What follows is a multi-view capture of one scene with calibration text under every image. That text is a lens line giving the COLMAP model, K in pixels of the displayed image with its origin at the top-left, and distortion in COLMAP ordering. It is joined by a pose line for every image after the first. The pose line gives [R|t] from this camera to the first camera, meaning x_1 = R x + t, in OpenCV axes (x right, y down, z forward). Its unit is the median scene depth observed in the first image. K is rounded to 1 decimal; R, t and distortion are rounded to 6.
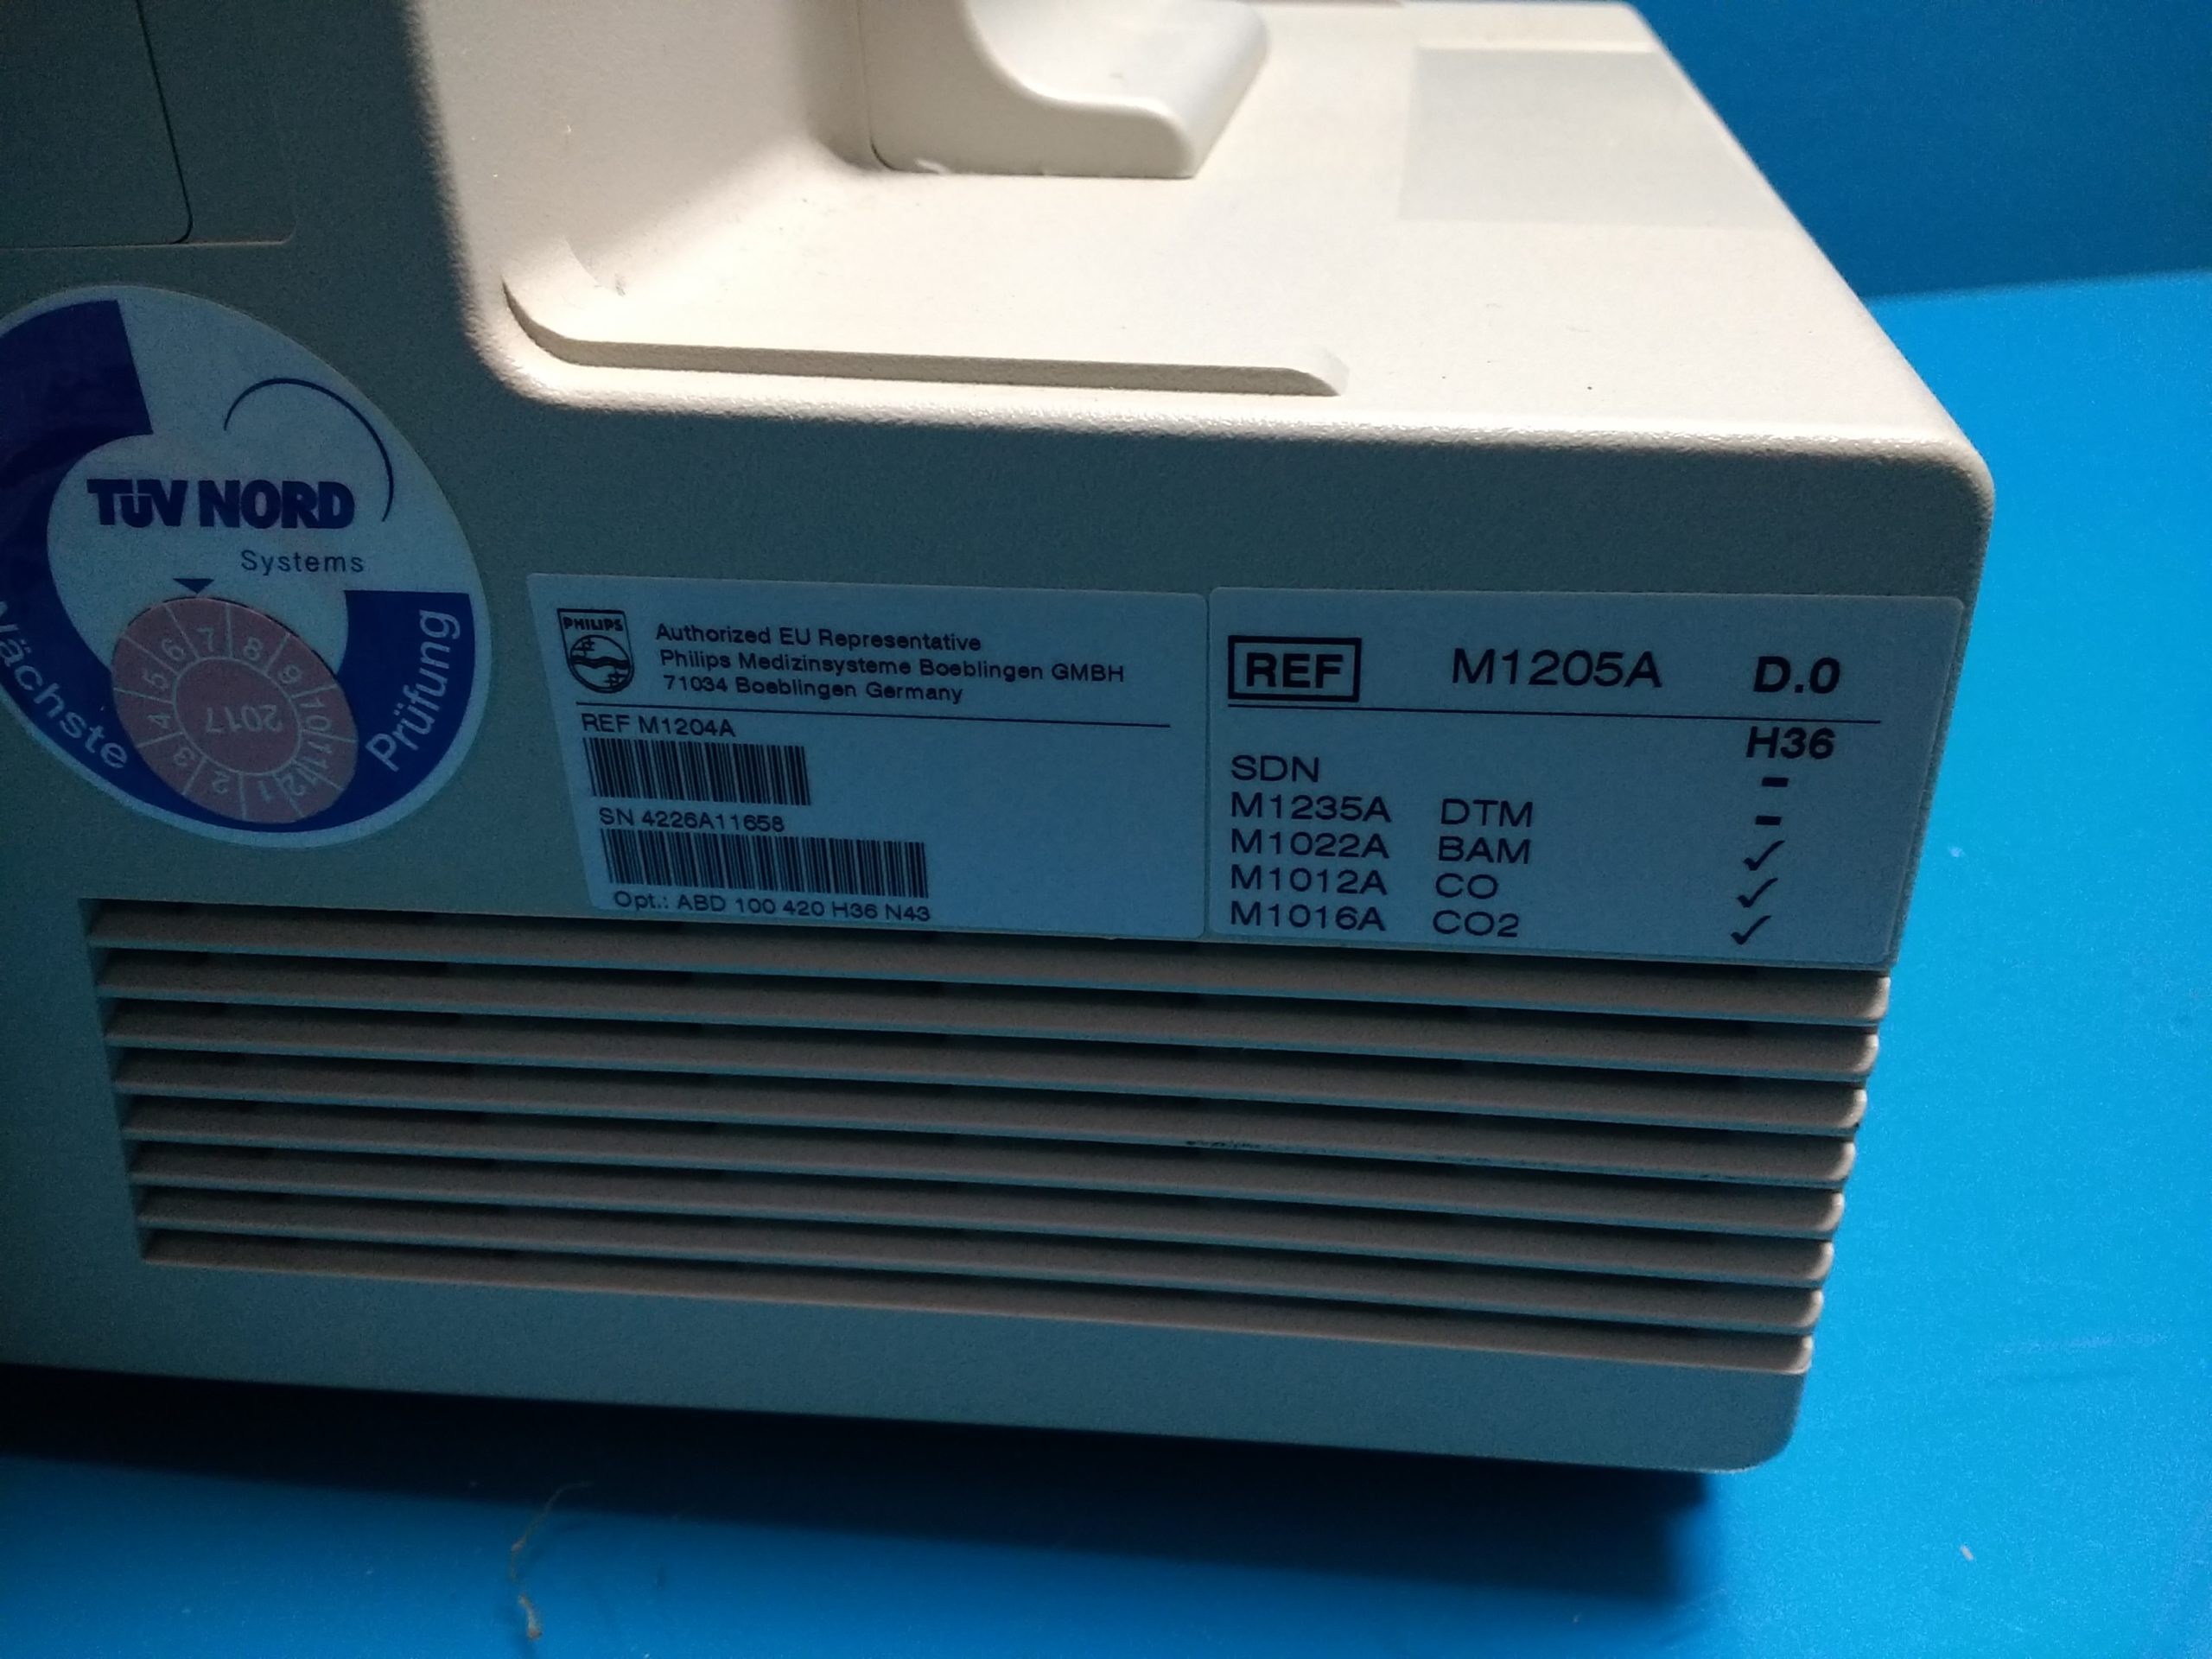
lens RADIAL K [[1788.5, 0, 1118.1], [0, 1788.5, 818.9], [0, 0, 1]] dist [0.119692, -0.207692]
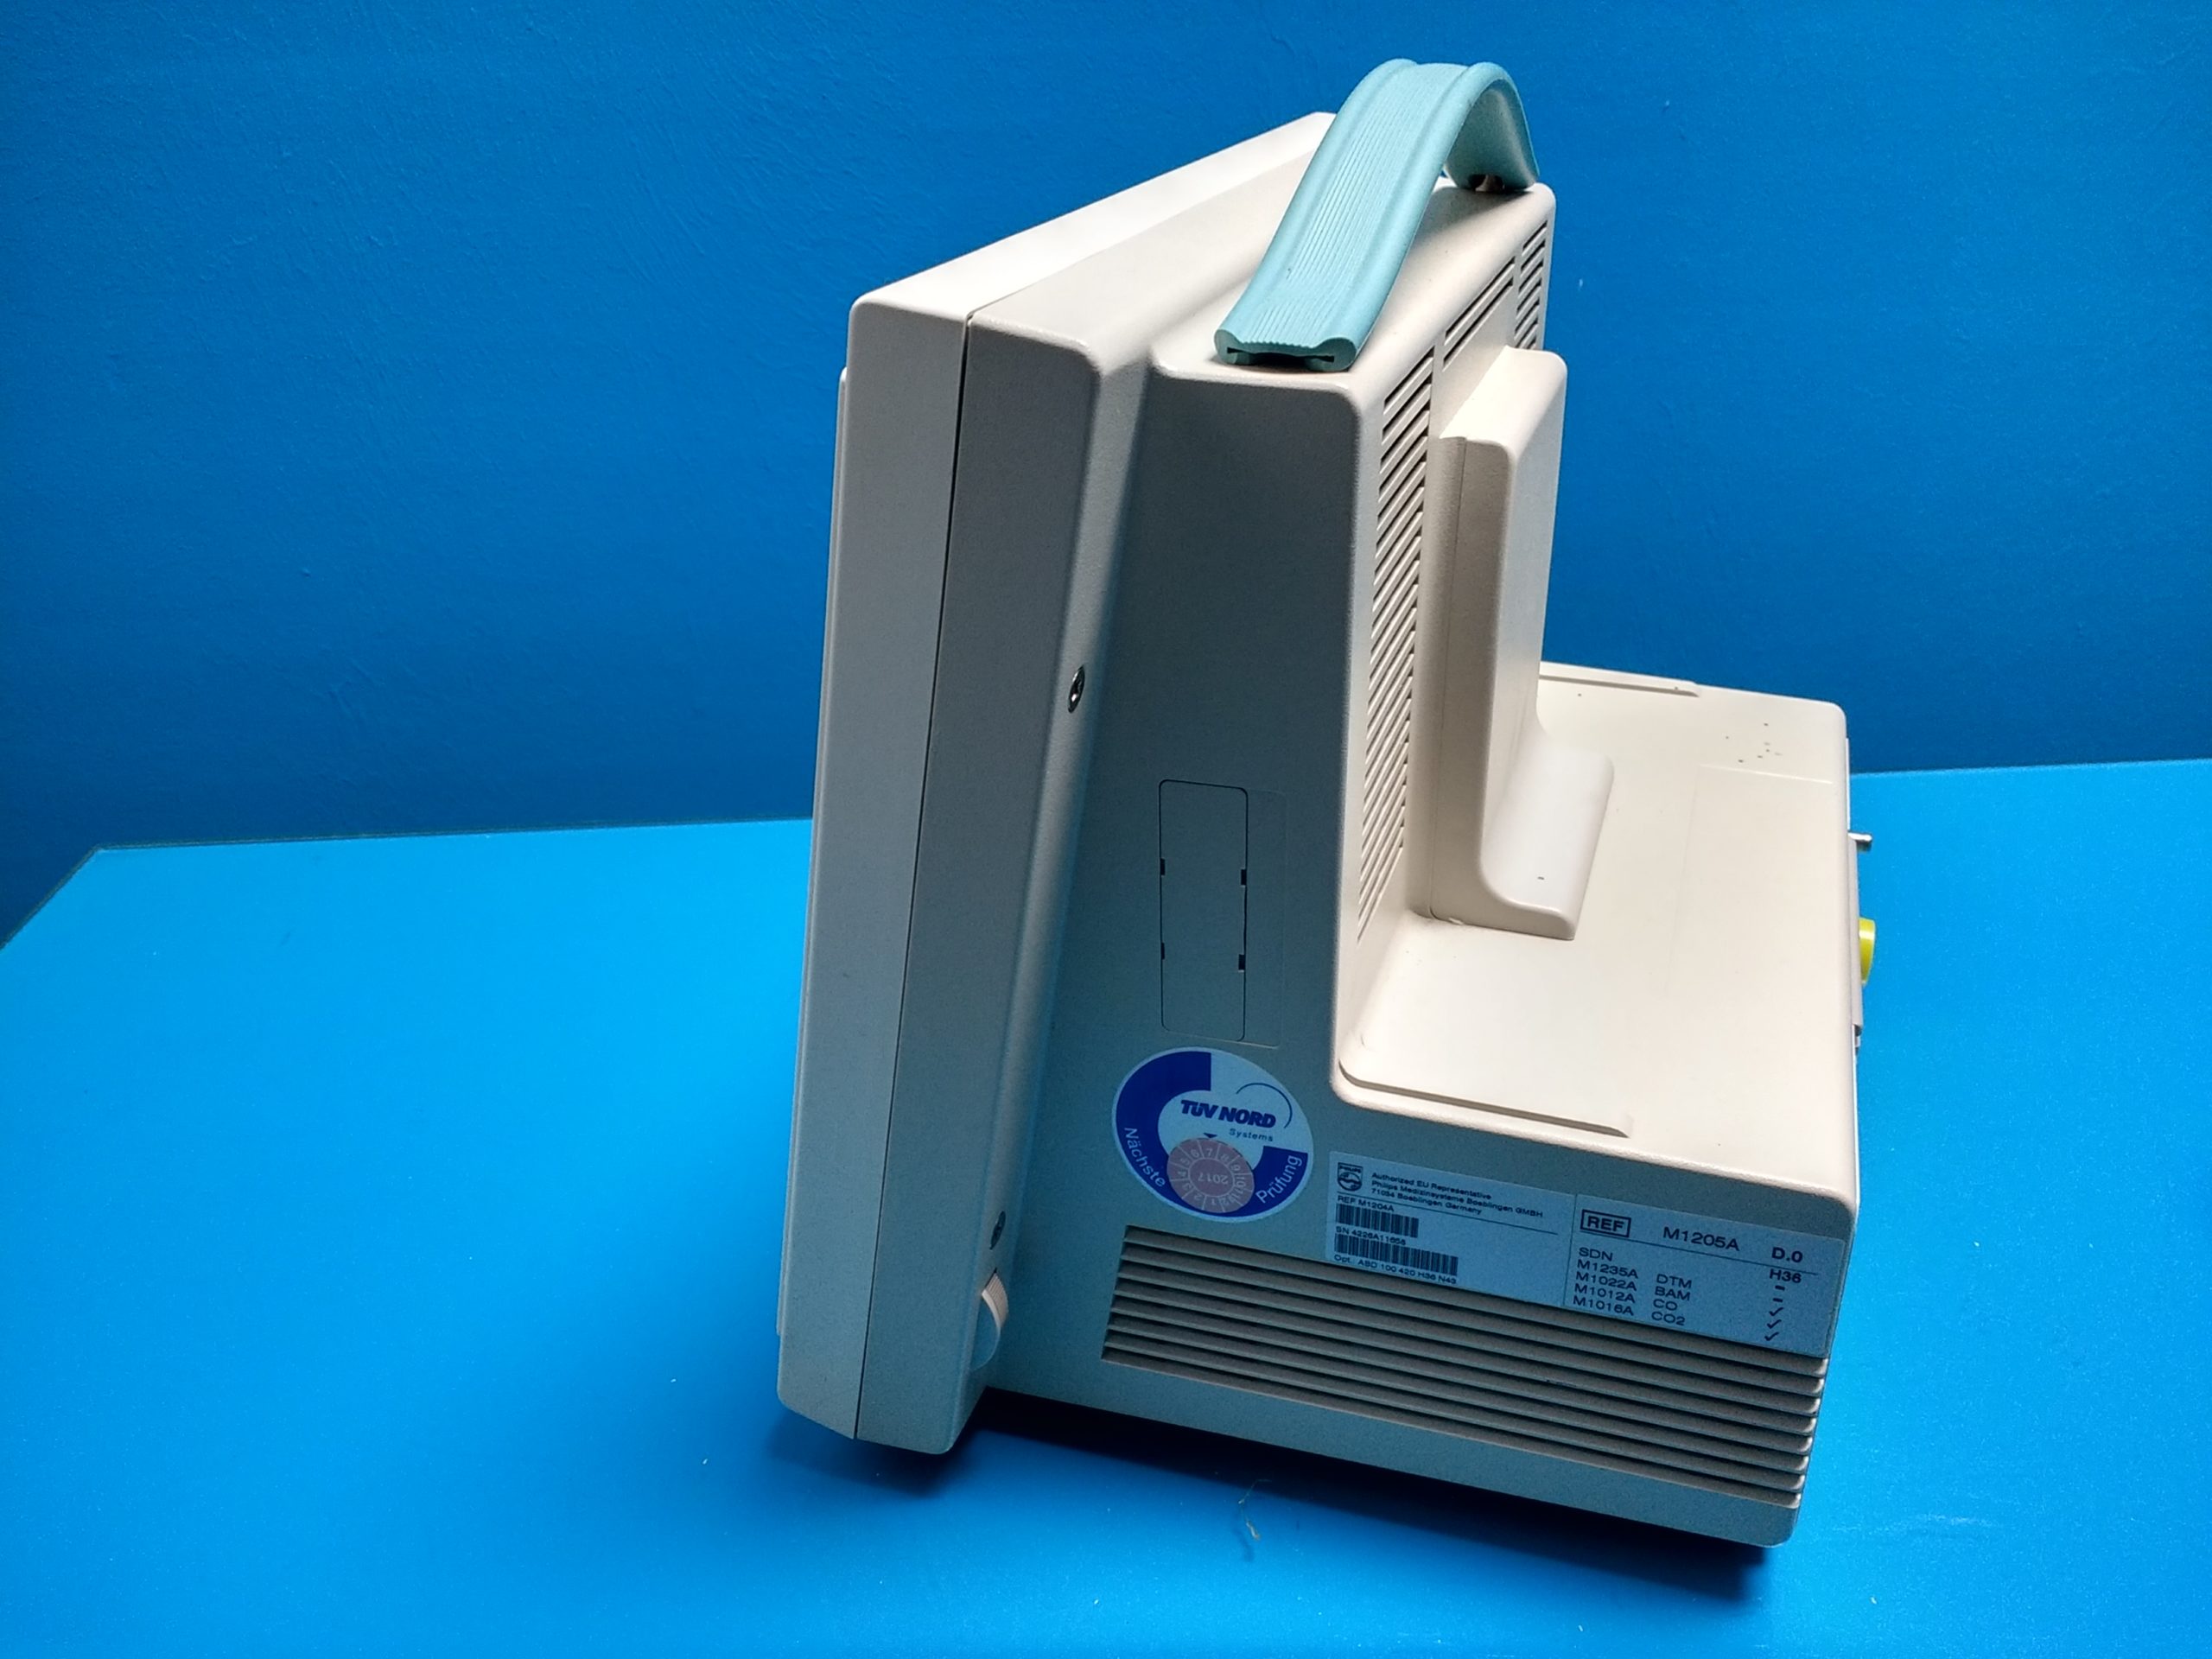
lens RADIAL K [[1788.5, 0, 1103.9], [0, 1788.5, 825.2], [0, 0, 1]] dist [0.119692, -0.207692]
pose [[0.982464, 0.086978, -0.164924, -0.248561], [-0.093779, 0.995016, -0.033891, -0.508758], [0.161155, 0.048764, 0.985724, -1.861965]]
